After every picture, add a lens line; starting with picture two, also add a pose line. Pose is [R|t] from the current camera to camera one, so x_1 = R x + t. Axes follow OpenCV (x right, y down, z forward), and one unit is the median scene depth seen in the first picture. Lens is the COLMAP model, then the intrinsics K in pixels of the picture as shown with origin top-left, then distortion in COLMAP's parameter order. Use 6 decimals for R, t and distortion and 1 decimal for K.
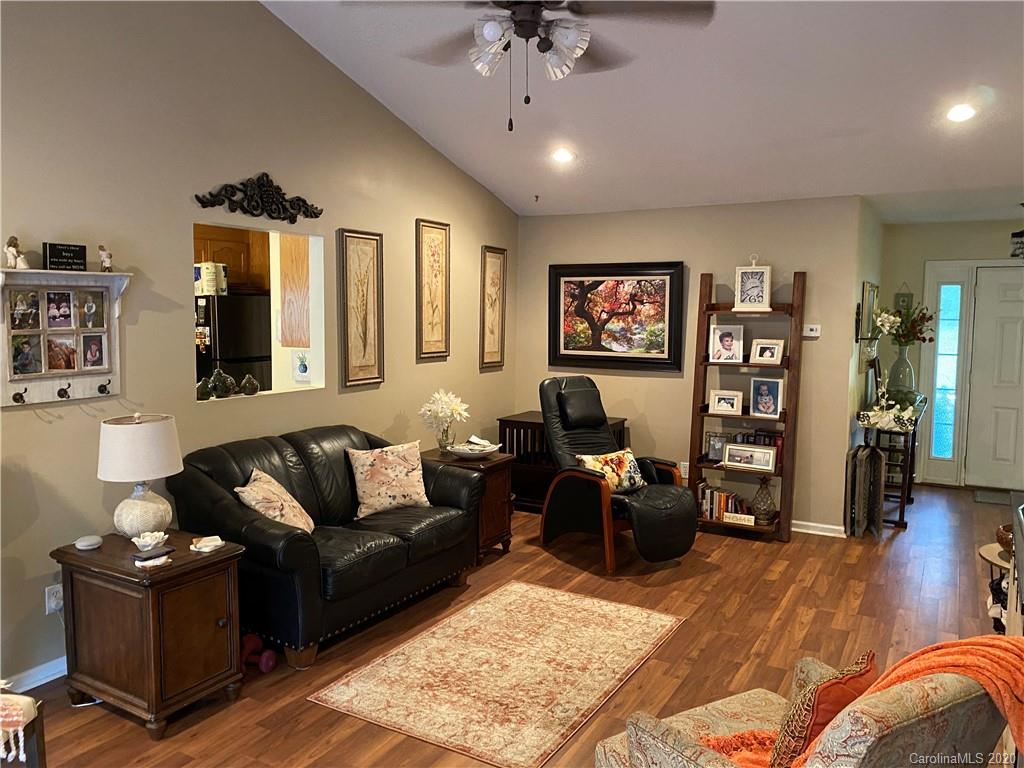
lens RADIAL K [[784.7, 0, 515.7], [0, 784.7, 381.3], [0, 0, 1]] dist [0.065026, -0.074767]
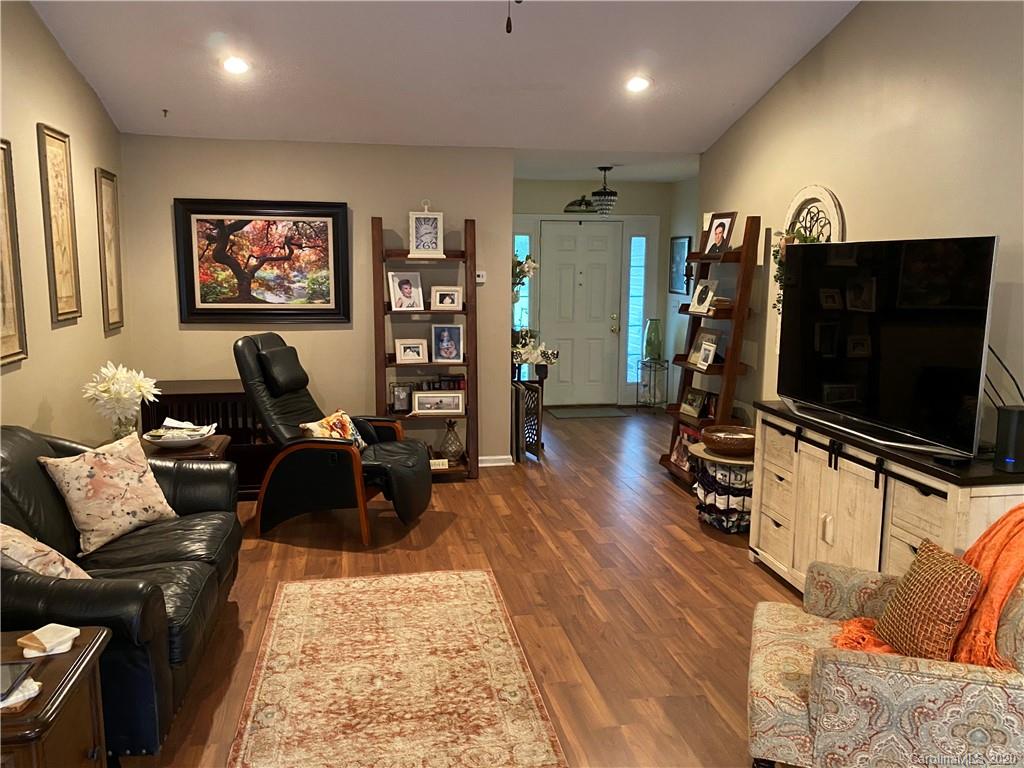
lens RADIAL K [[784.7, 0, 515.3], [0, 784.7, 380.3], [0, 0, 1]] dist [0.065026, -0.074767]
pose [[0.760287, -0.099625, 0.641902, -0.280789], [0.056289, 0.994556, 0.087688, -0.016273], [-0.647144, -0.030536, 0.761756, 0.174886]]
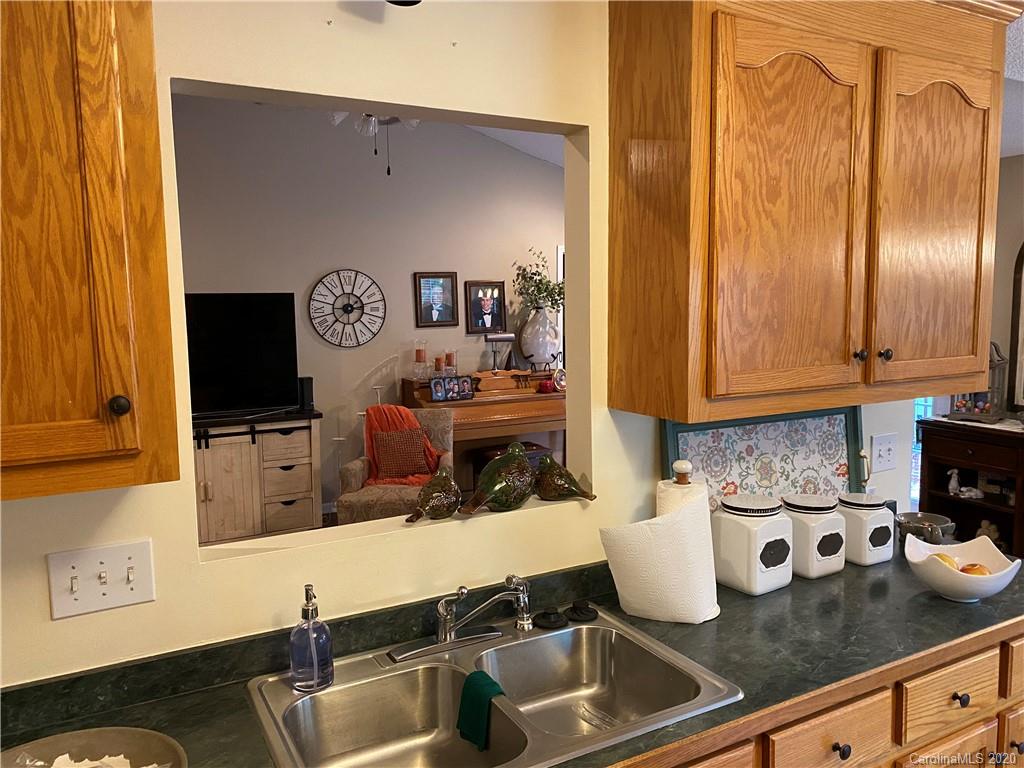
lens RADIAL K [[784.7, 0, 512.9], [0, 784.7, 385.5], [0, 0, 1]] dist [0.065026, -0.074767]
pose [[-0.850314, -0.054110, 0.523487, -0.742636], [0.053187, 0.980772, 0.187771, -0.226557], [-0.523581, 0.187507, -0.831086, 2.368801]]
